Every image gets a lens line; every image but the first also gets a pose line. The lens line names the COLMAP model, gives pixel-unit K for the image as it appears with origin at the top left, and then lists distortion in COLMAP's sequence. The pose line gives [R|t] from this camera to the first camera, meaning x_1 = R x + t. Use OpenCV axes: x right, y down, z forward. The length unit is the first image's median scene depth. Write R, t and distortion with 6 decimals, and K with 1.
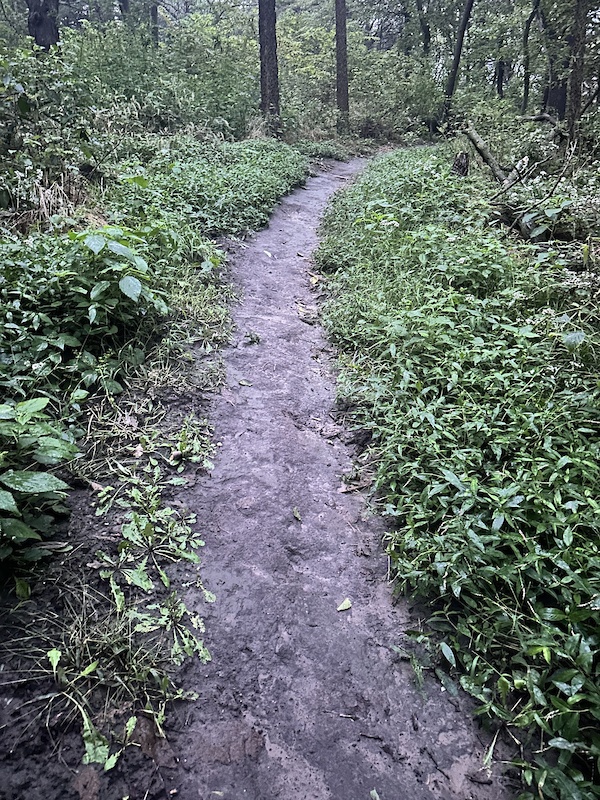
lens RADIAL K [[562.8, 0, 300.0], [0, 562.8, 400.0], [0, 0, 1]] dist [0.044666, -0.050691]
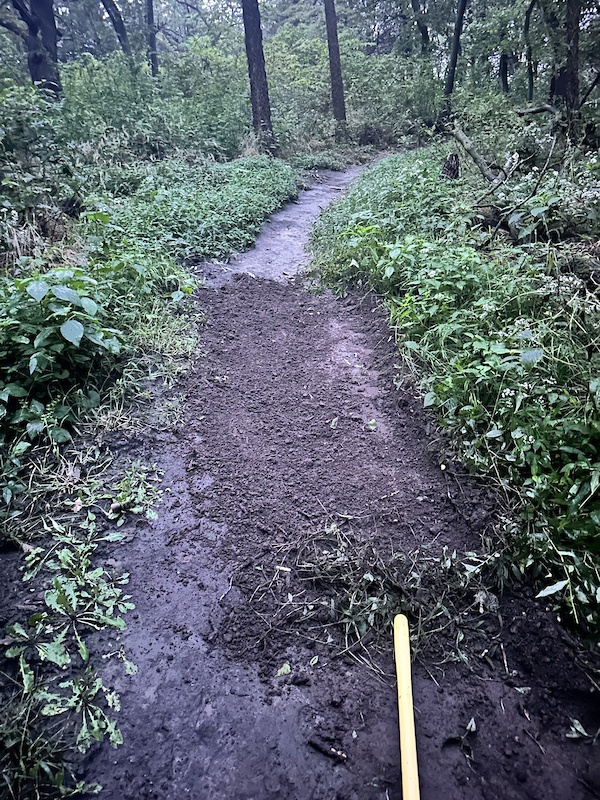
lens RADIAL K [[562.8, 0, 300.0], [0, 562.8, 400.0], [0, 0, 1]] dist [0.044666, -0.050691]
pose [[0.996620, -0.063960, -0.051549, 0.132821], [0.063221, 0.997874, -0.015839, -0.042522], [0.052453, 0.012527, 0.998545, 0.049068]]
